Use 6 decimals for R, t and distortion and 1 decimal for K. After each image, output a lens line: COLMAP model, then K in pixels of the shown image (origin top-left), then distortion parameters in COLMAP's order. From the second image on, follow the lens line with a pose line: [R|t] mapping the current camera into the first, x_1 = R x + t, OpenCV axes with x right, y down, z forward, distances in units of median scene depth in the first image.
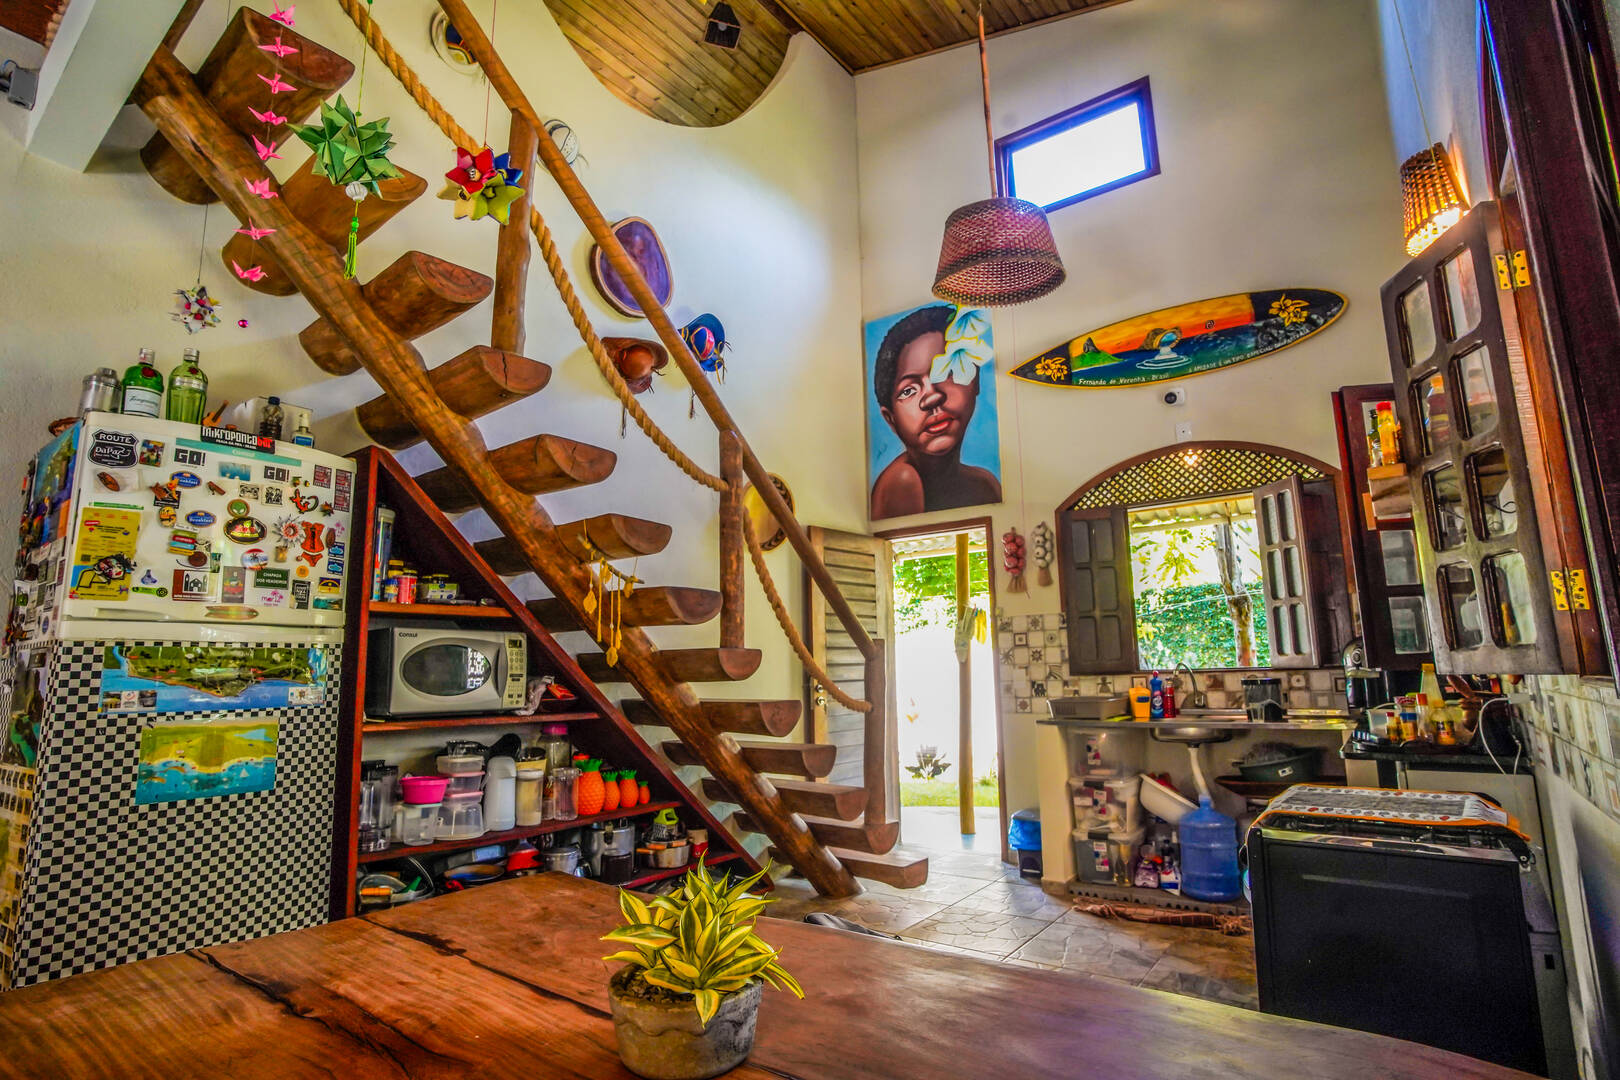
lens RADIAL K [[798.7, 0, 815.4], [0, 798.7, 543.6], [0, 0, 1]] dist [-0.080362, 0.038364]
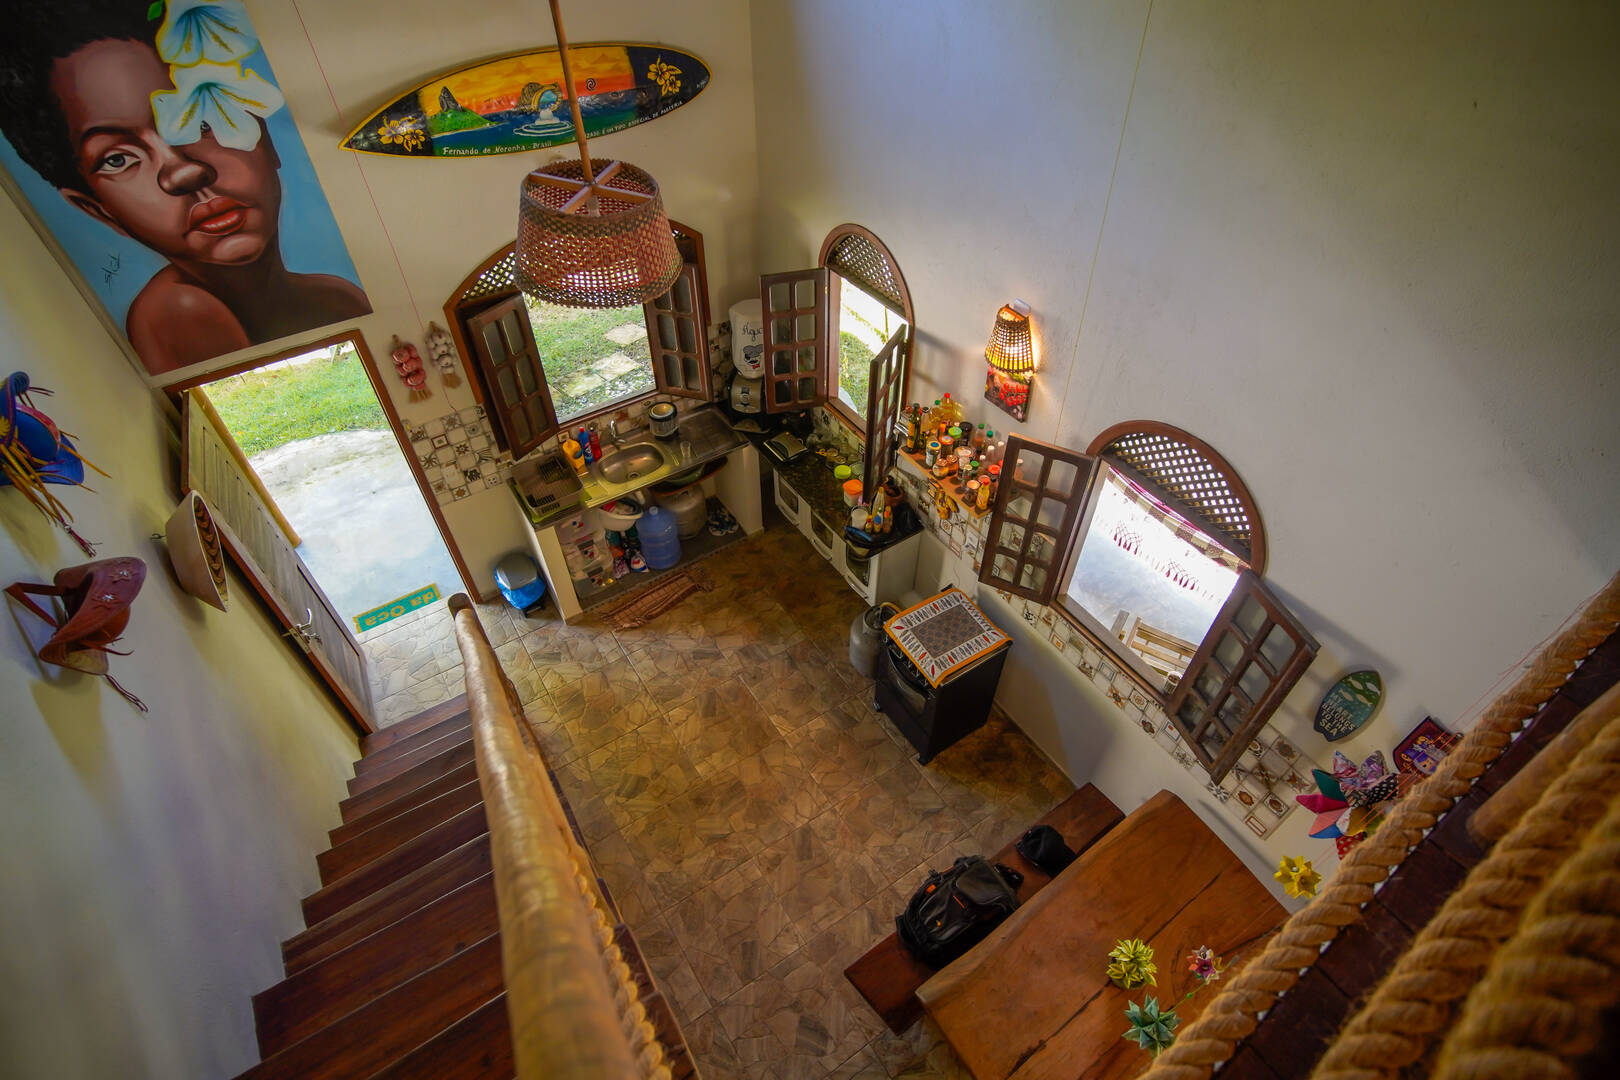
lens RADIAL K [[798.7, 0, 815.4], [0, 798.7, 543.6], [0, 0, 1]] dist [-0.080362, 0.038364]
pose [[0.330452, -0.664034, 0.670716, -0.297877], [-0.155741, 0.662532, 0.732663, -0.548485], [-0.930884, -0.346569, 0.115518, 0.435842]]
